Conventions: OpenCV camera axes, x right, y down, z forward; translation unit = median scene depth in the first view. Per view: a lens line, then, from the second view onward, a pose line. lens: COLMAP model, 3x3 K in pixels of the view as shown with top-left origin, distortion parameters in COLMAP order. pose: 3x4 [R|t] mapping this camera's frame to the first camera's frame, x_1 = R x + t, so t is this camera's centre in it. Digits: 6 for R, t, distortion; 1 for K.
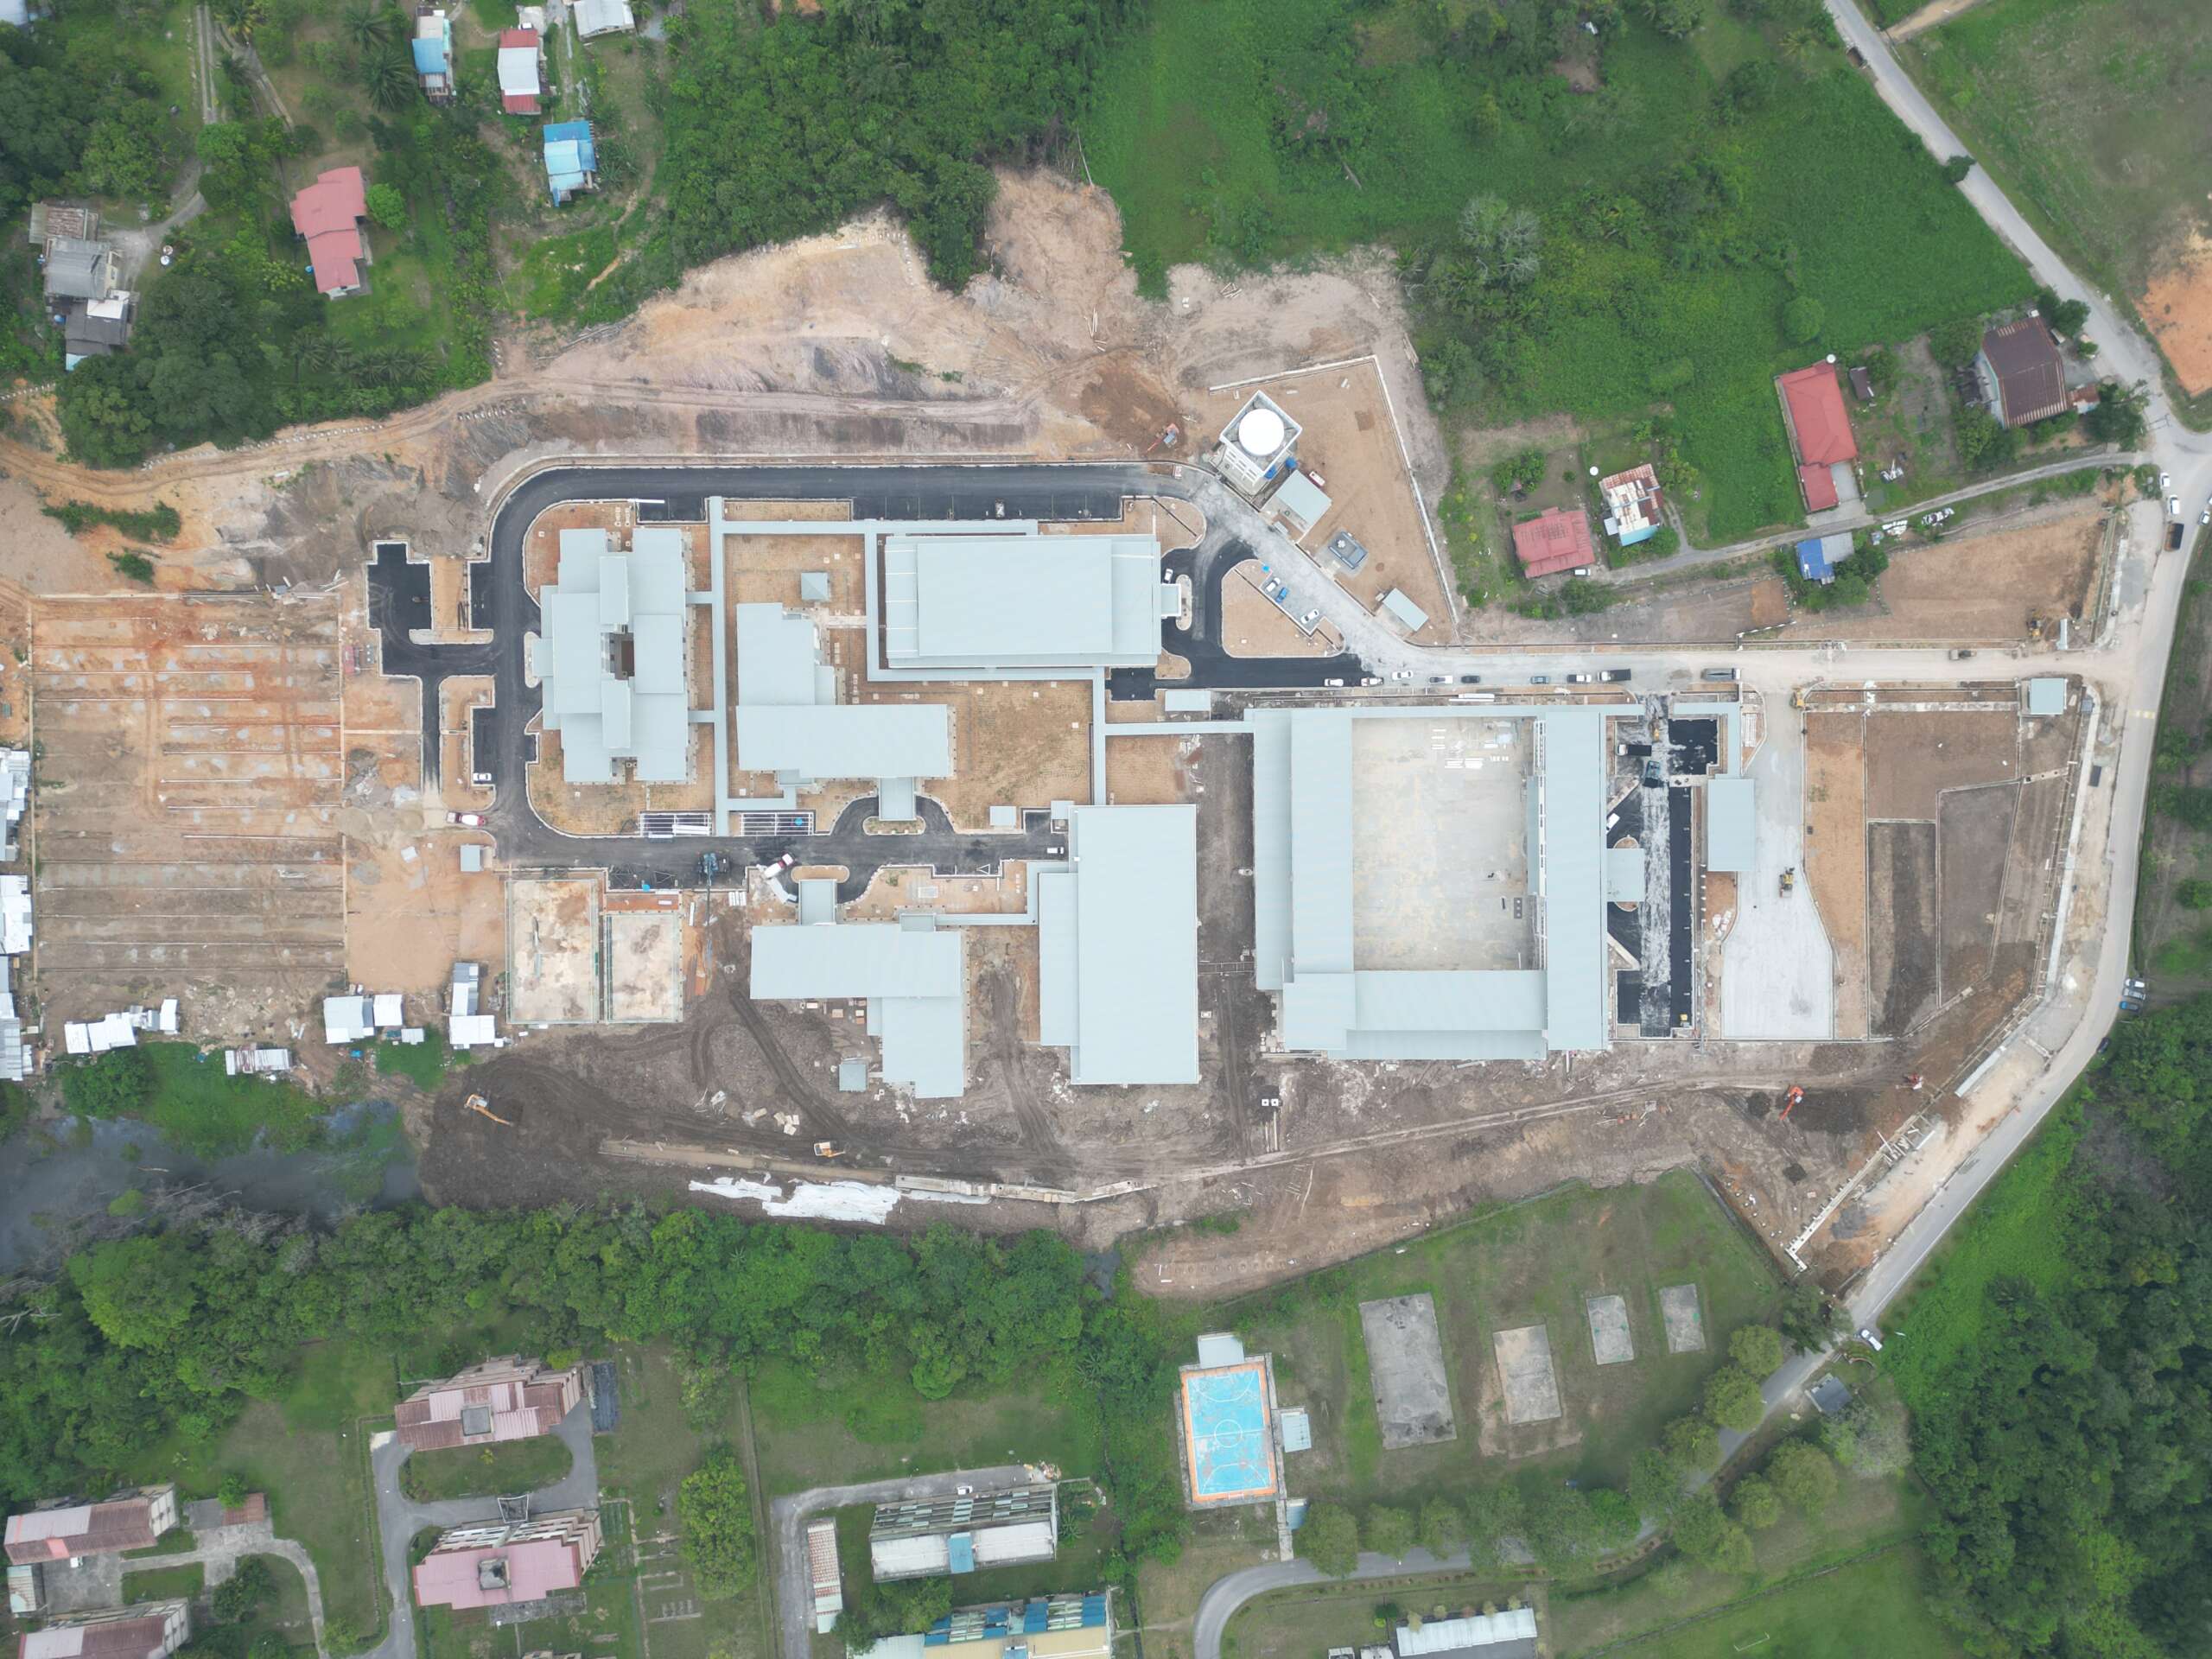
lens RADIAL K [[1536.4, 0, 1097.8], [0, 1536.4, 837.8], [0, 0, 1]] dist [0.059786, -0.044846]
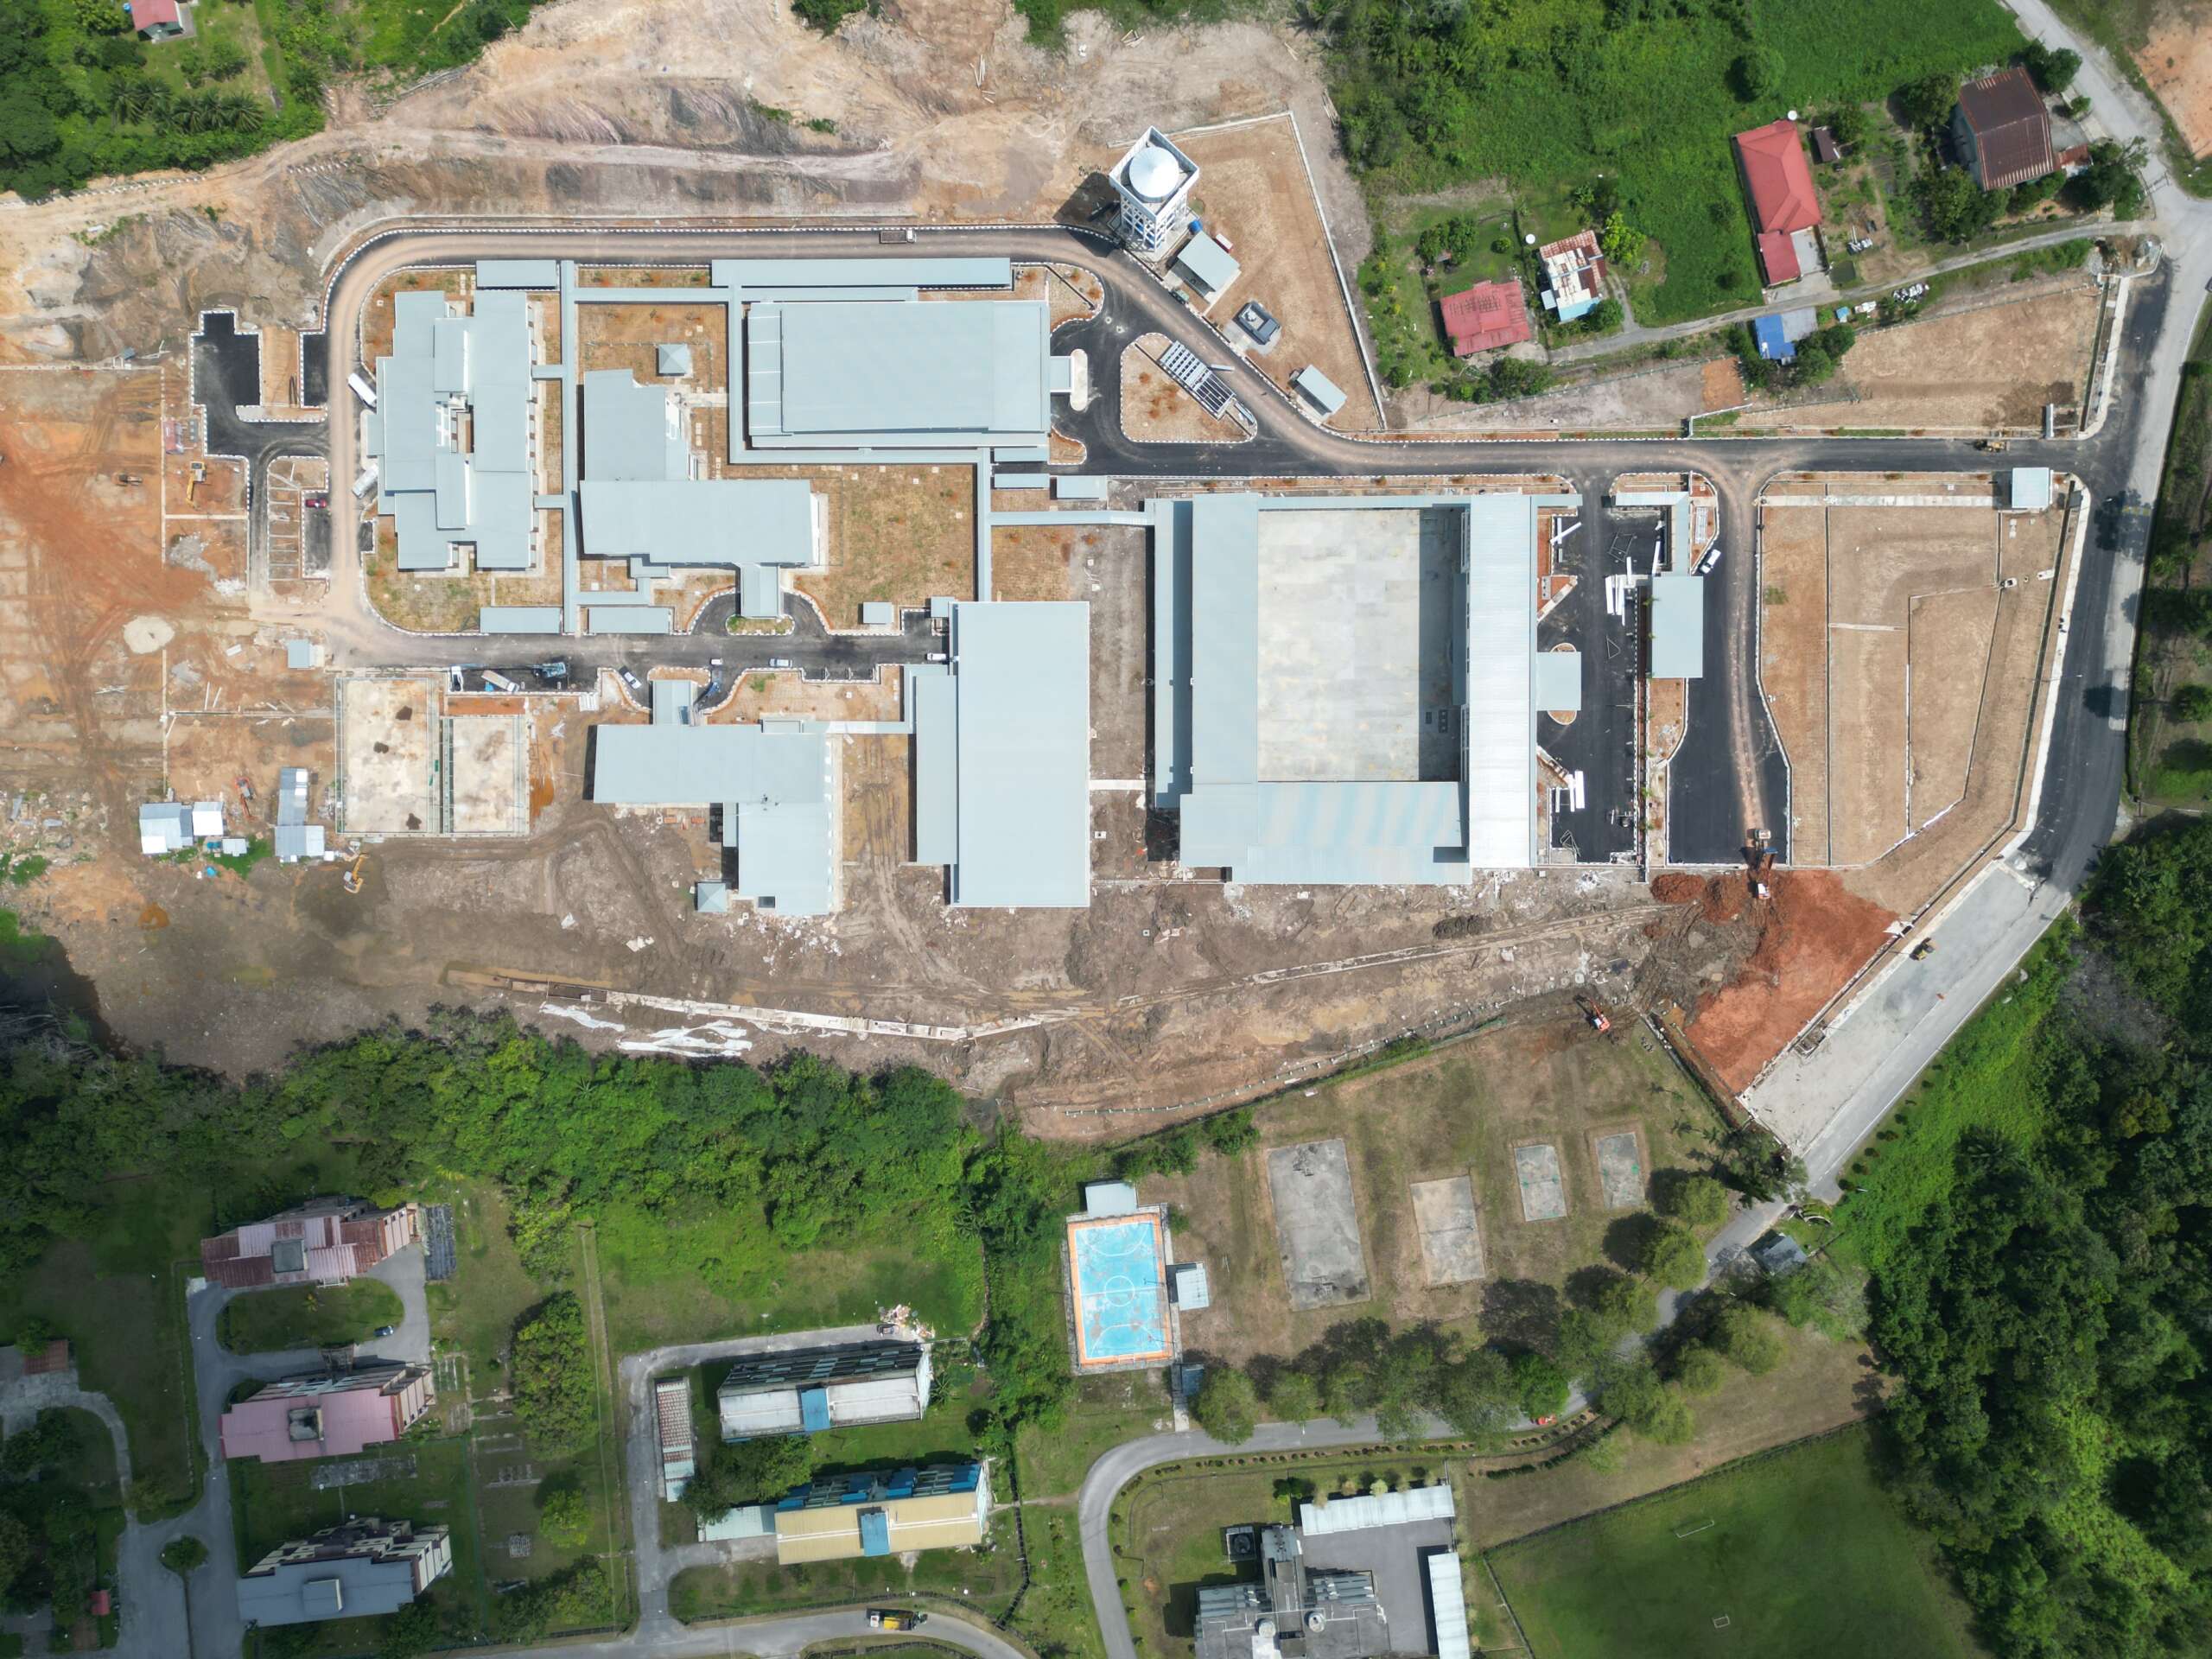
lens RADIAL K [[1536.4, 0, 1097.8], [0, 1536.4, 837.8], [0, 0, 1]] dist [0.059786, -0.044846]
pose [[0.999783, 0.008230, -0.019131, 0.087162], [-0.008432, 0.999909, -0.010508, 0.127702], [0.019042, 0.010667, 0.999762, 0.087207]]
